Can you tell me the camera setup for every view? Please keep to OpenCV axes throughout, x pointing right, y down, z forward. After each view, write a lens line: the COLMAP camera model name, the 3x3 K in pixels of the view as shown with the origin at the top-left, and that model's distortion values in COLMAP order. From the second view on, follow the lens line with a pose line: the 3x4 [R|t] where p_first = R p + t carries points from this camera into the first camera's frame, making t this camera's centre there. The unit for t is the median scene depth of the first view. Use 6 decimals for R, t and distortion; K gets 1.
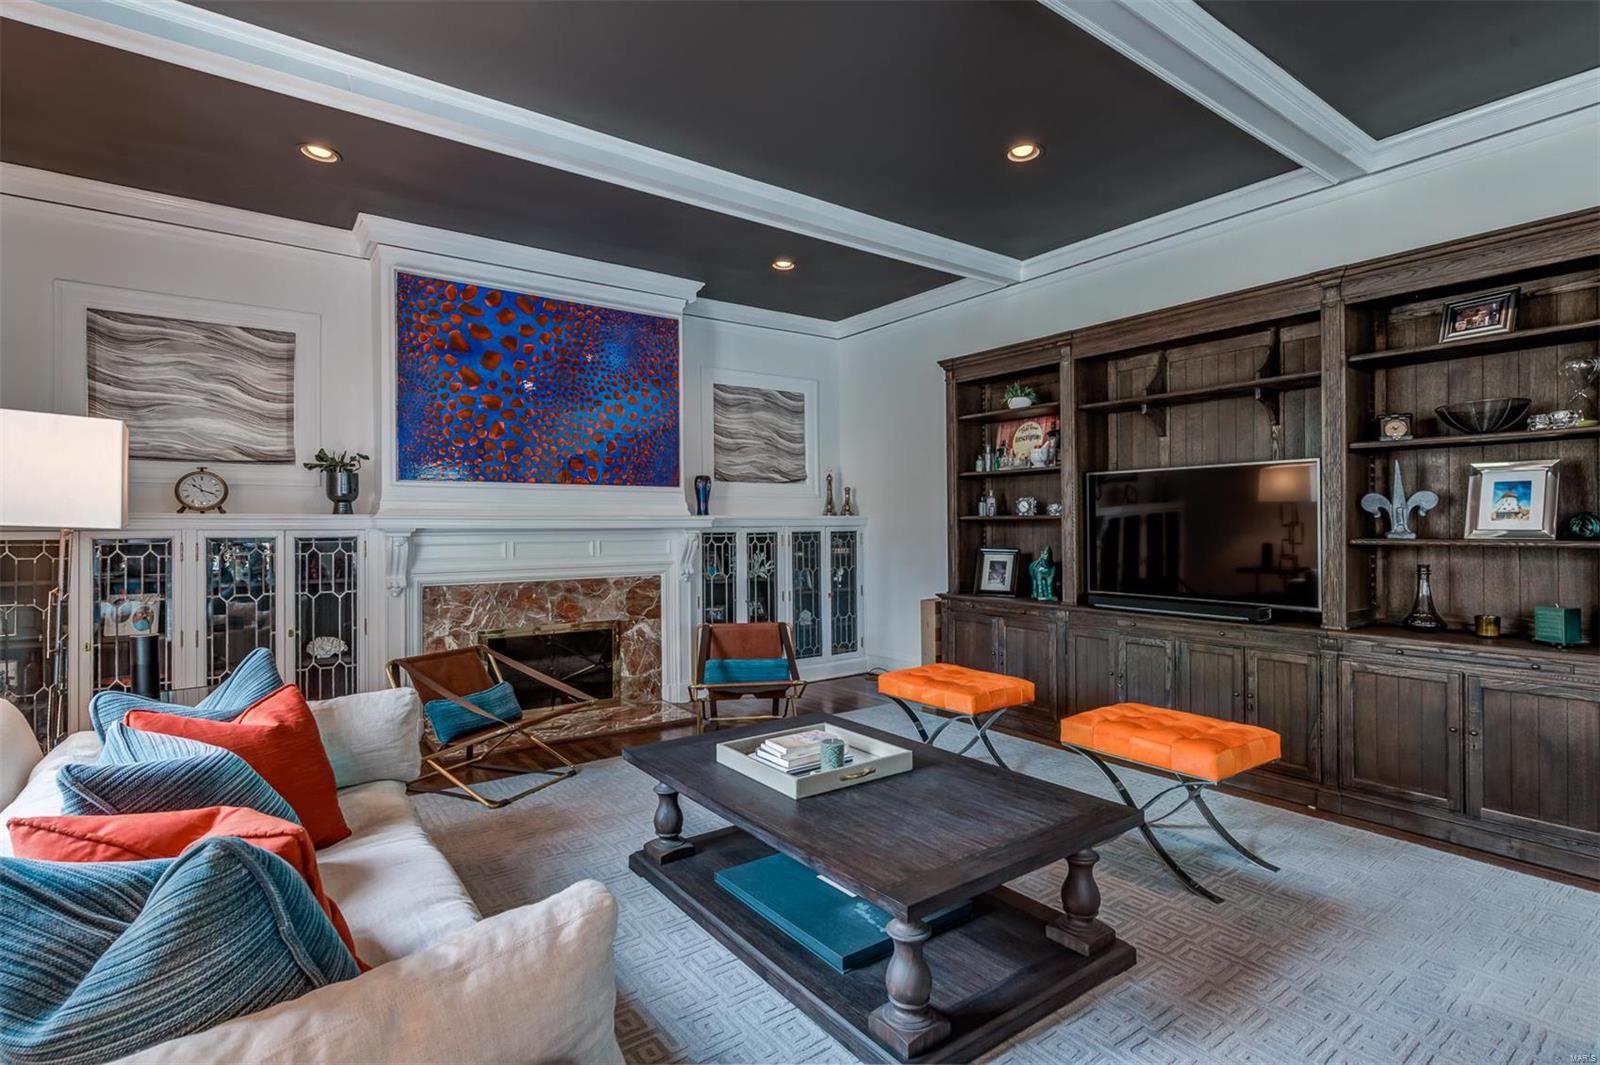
lens RADIAL K [[765.0, 0, 801.1], [0, 765.0, 532.2], [0, 0, 1]] dist [0.000438, -0.002679]
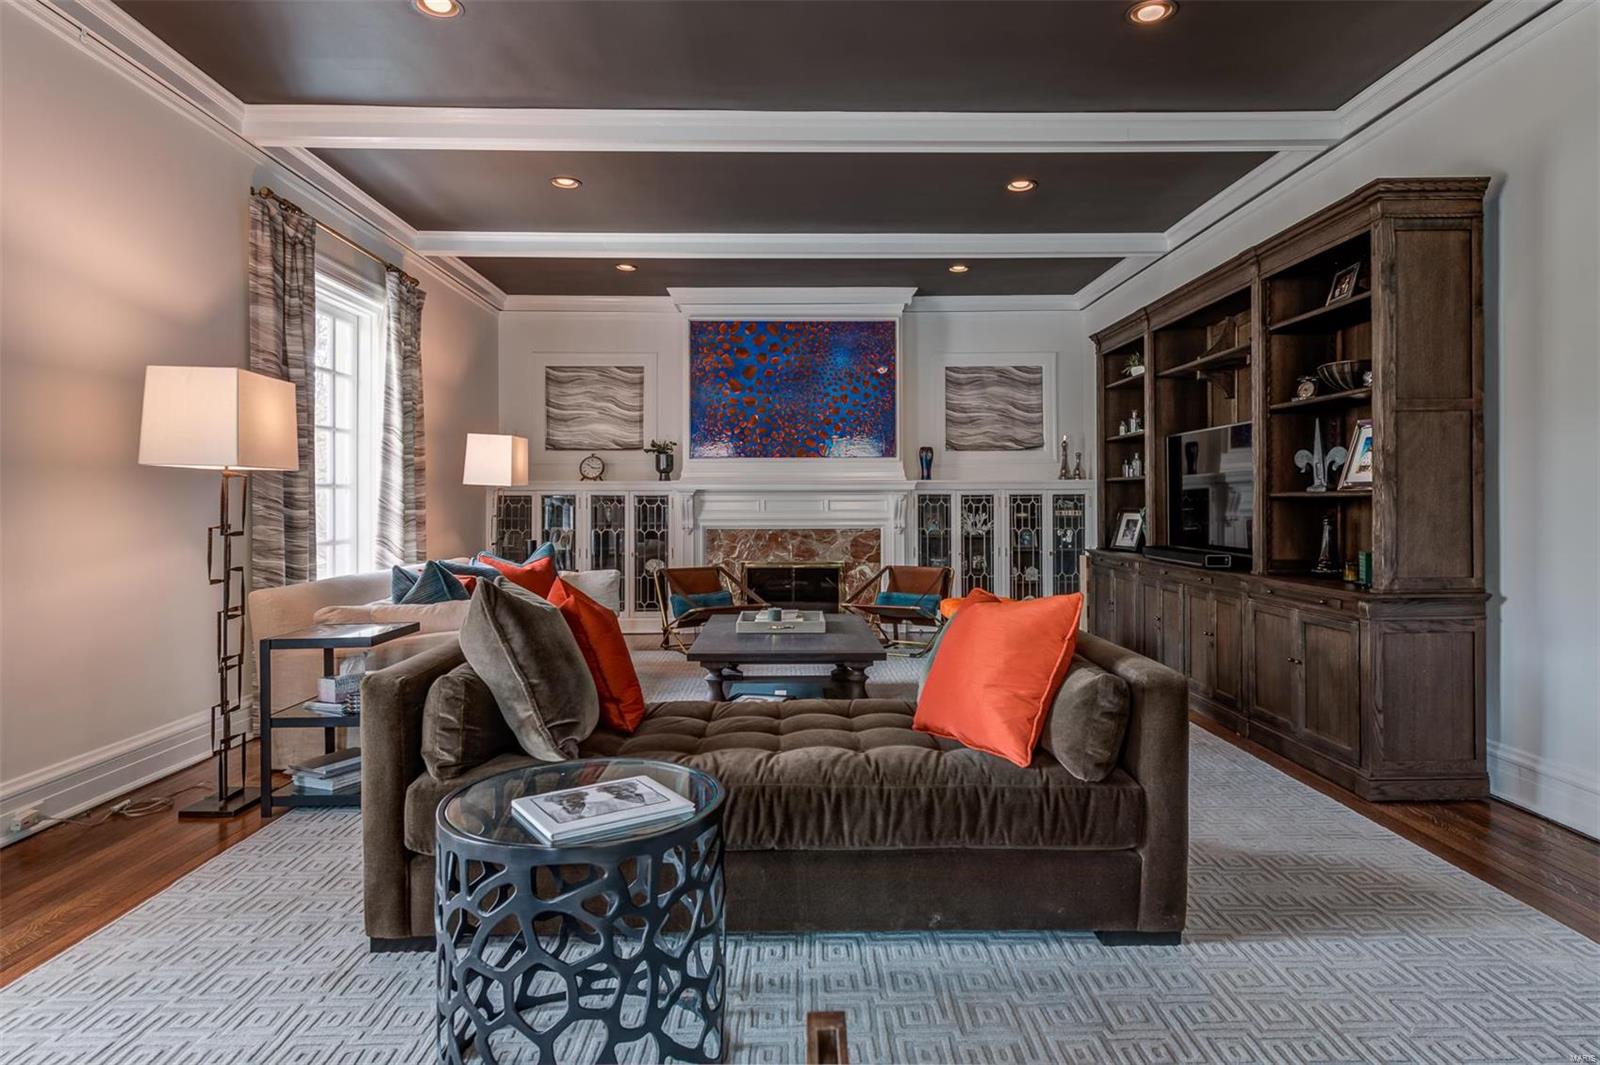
lens RADIAL K [[878.4, 0, 798.0], [0, 878.4, 516.9], [0, 0, 1]] dist [0.002420, -0.001718]
pose [[0.818249, 0.013434, -0.574707, 0.571918], [-0.006868, 0.999884, 0.013595, 0.020548], [0.574823, -0.007177, 0.818246, -0.268527]]
